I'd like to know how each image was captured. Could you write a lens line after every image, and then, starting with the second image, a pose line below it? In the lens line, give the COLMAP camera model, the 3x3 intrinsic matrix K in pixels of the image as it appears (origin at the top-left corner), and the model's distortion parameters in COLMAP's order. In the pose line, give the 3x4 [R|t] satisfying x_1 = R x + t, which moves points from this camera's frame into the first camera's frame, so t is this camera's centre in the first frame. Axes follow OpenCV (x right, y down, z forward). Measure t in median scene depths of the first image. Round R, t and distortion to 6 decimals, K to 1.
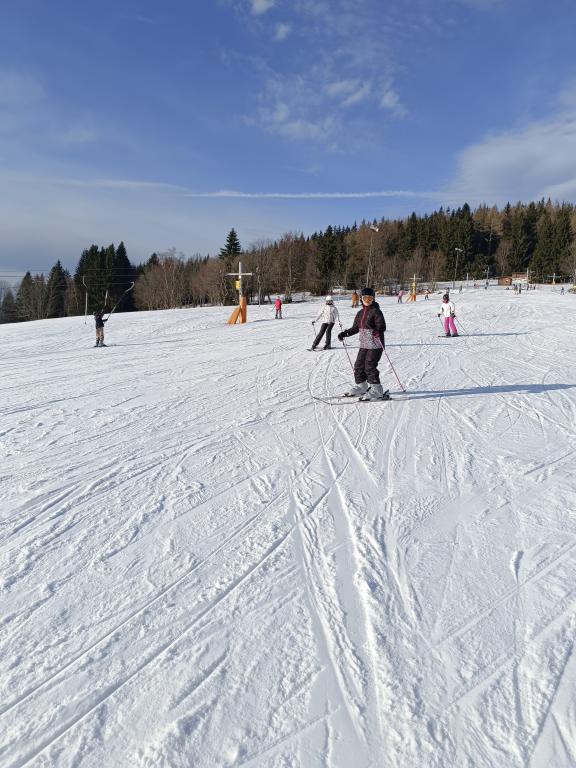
lens RADIAL K [[507.9, 0, 289.8], [0, 507.9, 387.0], [0, 0, 1]] dist [0.032955, -0.031424]
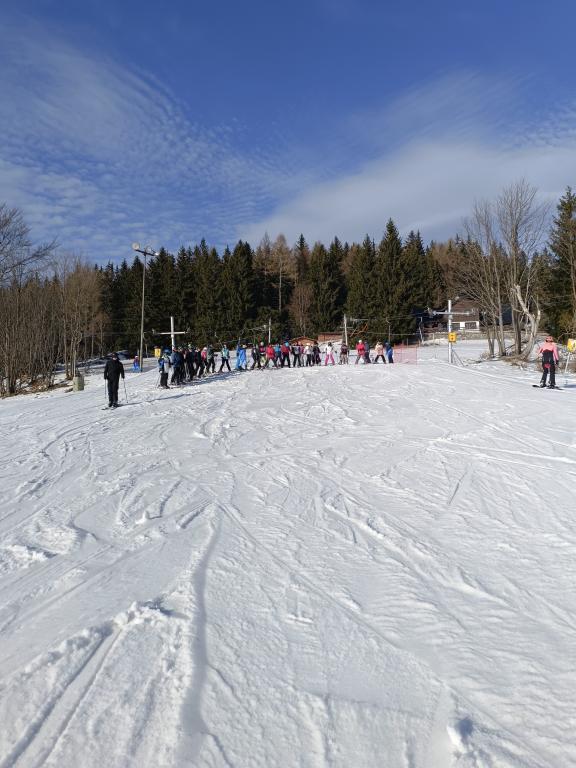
lens RADIAL K [[490.8, 0, 290.1], [0, 490.8, 400.6], [0, 0, 1]] dist [0.030607, -0.026932]
pose [[0.942145, -0.067918, 0.328253, 0.201153], [0.108253, 0.988435, -0.106193, -0.085668], [-0.317244, 0.135584, 0.938602, 0.459320]]
